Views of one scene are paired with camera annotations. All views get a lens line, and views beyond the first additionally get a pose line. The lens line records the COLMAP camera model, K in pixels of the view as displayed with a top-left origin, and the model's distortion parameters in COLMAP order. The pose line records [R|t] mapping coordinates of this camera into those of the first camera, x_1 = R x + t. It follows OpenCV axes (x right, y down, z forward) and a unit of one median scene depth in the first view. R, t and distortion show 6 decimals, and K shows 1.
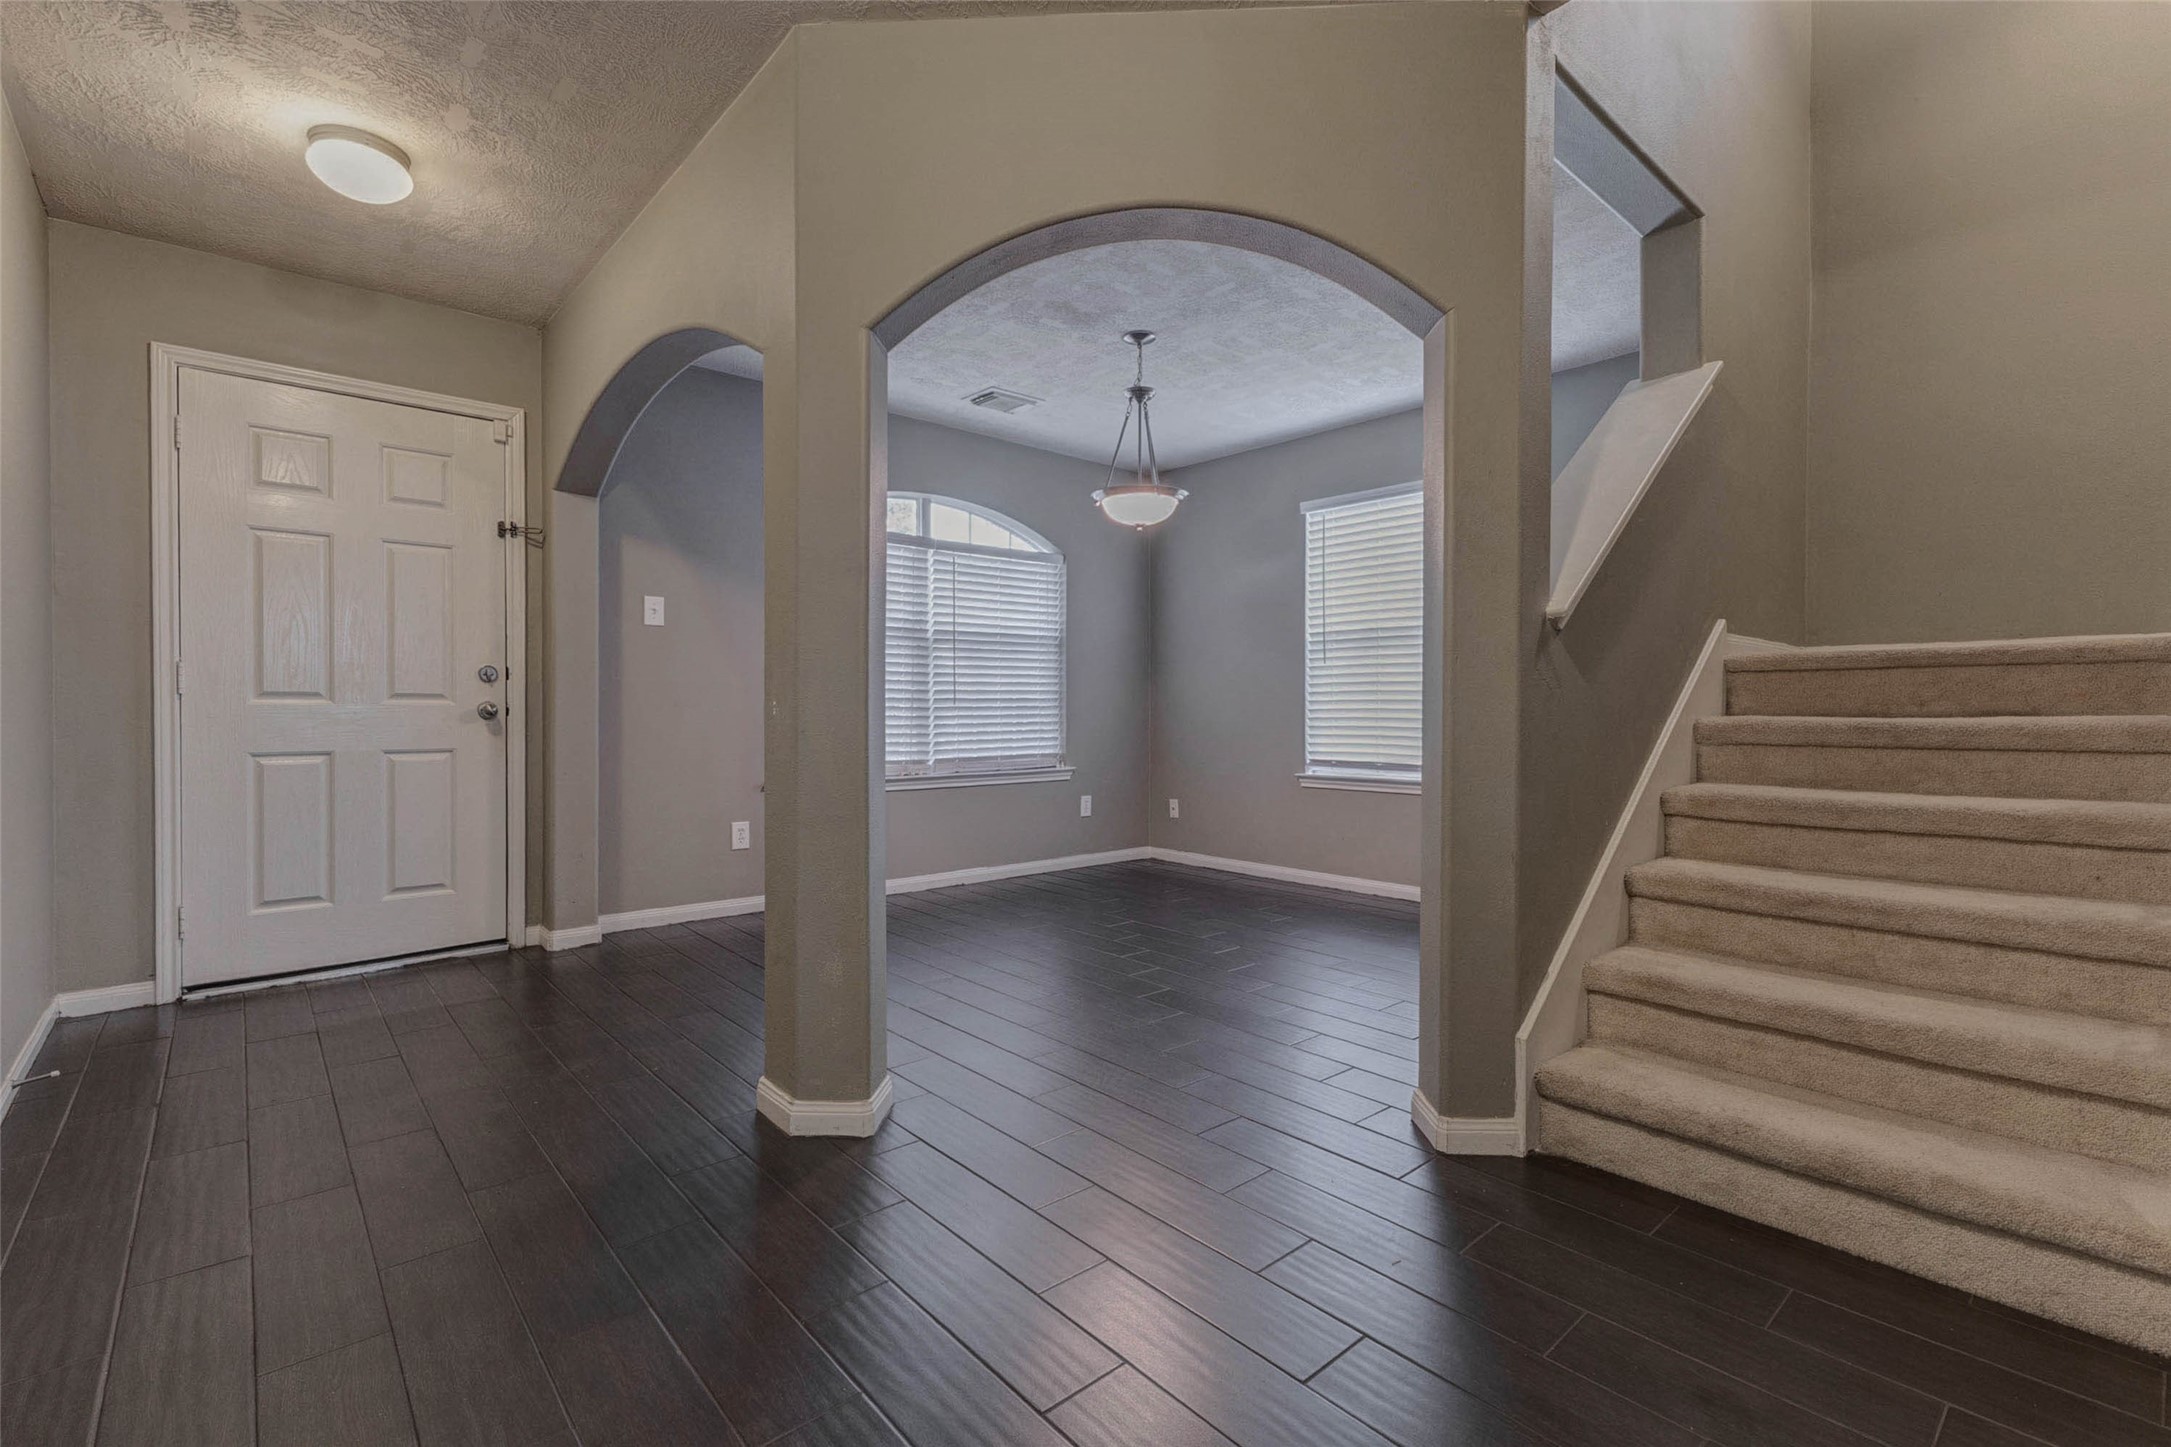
lens RADIAL K [[959.5, 0, 1084.1], [0, 959.5, 699.2], [0, 0, 1]] dist [0.026951, 0.000257]
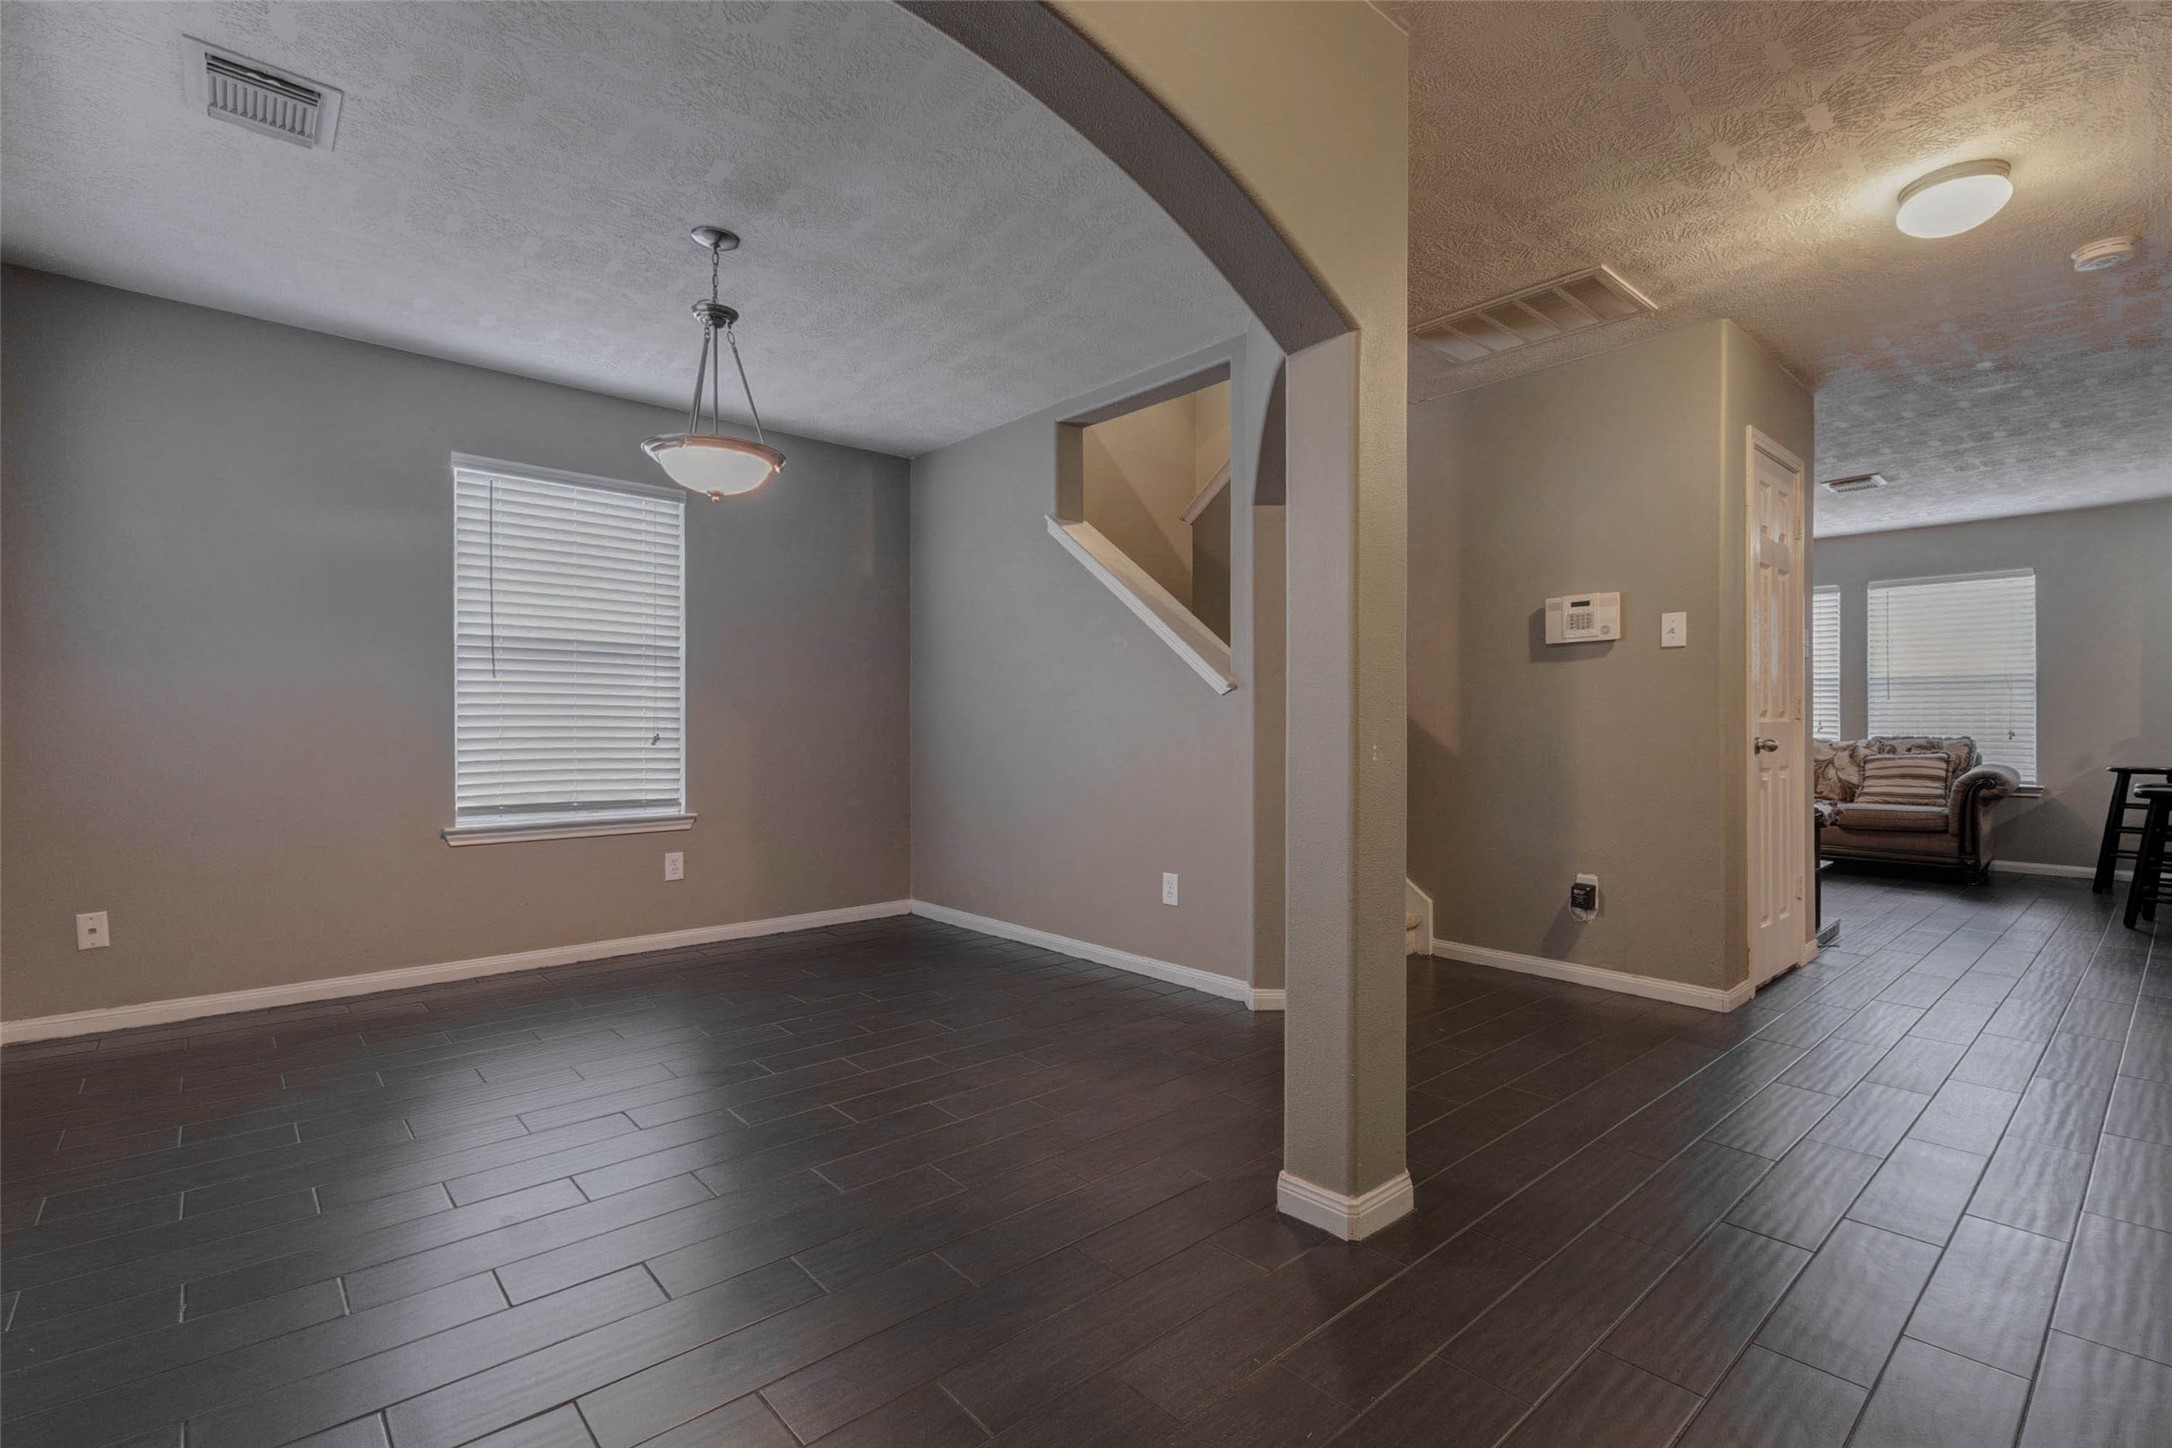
lens RADIAL K [[987.0, 0, 1086.0], [0, 987.0, 724.0], [0, 0, 1]] dist [0.027471, -0.000442]
pose [[-0.005058, 0.002166, 0.999985, -0.571929], [-0.008831, 0.999959, -0.002211, -0.003480], [-0.999948, -0.008842, -0.005039, 0.582034]]
